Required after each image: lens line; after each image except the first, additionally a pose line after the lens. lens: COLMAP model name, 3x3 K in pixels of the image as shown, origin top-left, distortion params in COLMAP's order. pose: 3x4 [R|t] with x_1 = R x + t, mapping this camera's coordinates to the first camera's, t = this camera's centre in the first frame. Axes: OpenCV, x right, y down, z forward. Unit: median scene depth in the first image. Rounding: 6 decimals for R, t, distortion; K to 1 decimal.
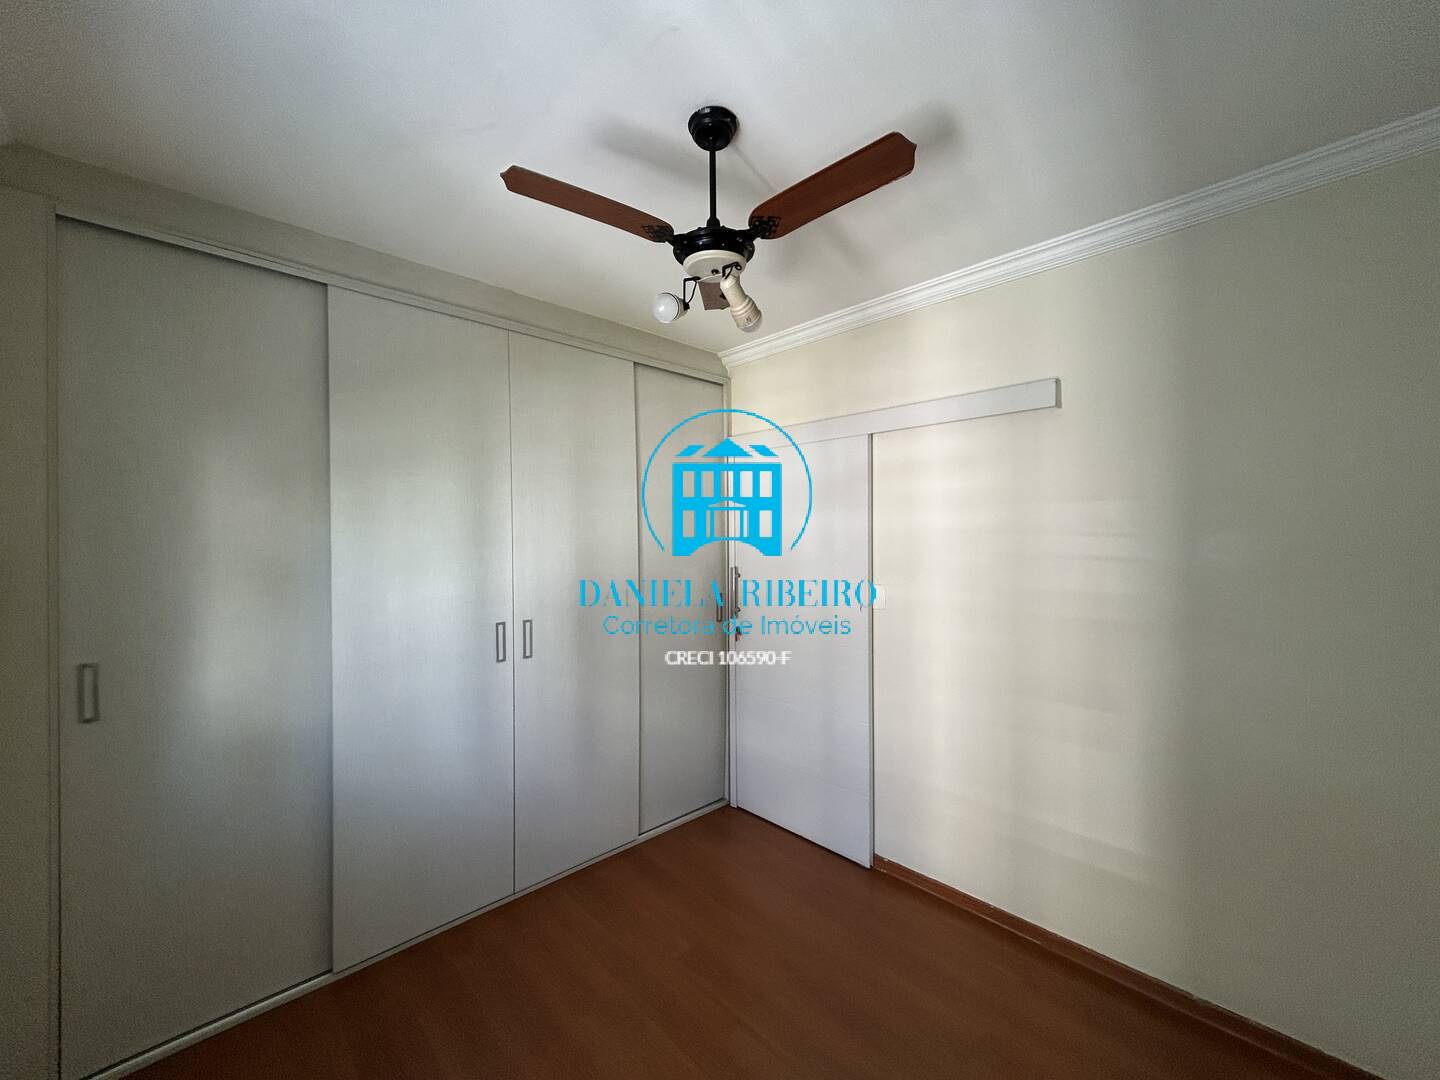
lens RADIAL K [[586.7, 0, 722.1], [0, 586.7, 543.3], [0, 0, 1]] dist [0.002534, 0.001528]
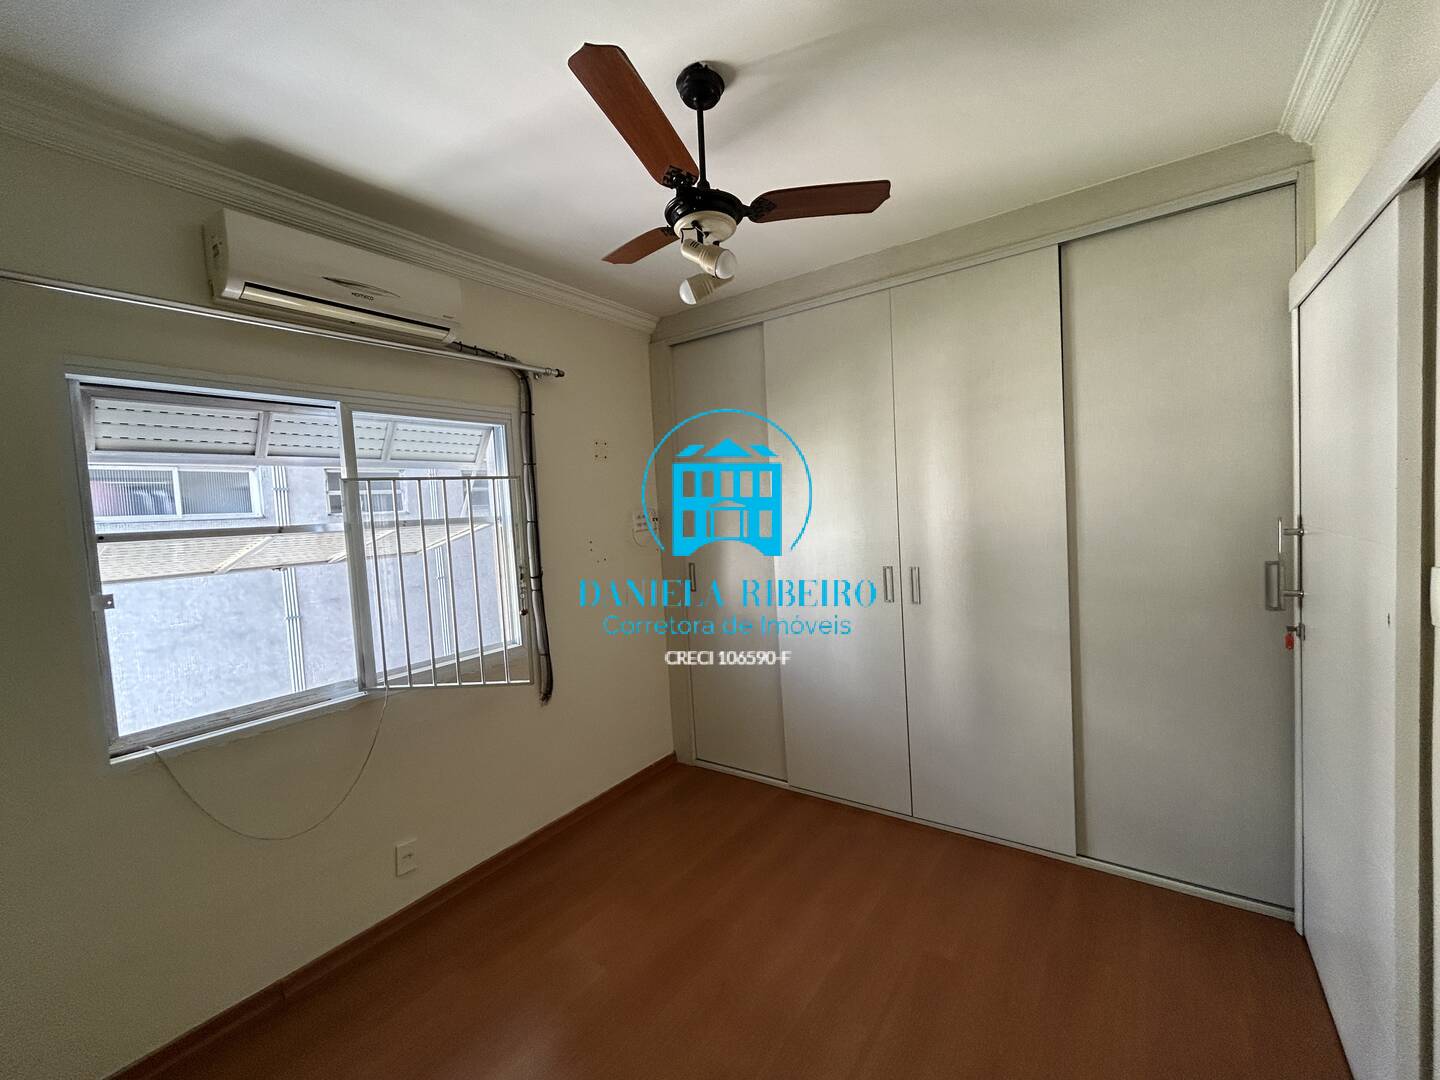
lens RADIAL K [[586.7, 0, 733.6], [0, 586.7, 539.7], [0, 0, 1]] dist [0.002534, 0.001528]
pose [[0.200773, 0.050271, -0.978347, 0.615147], [0.045978, 0.997098, 0.060670, 0.006496], [0.978558, -0.057164, 0.197879, 0.491601]]
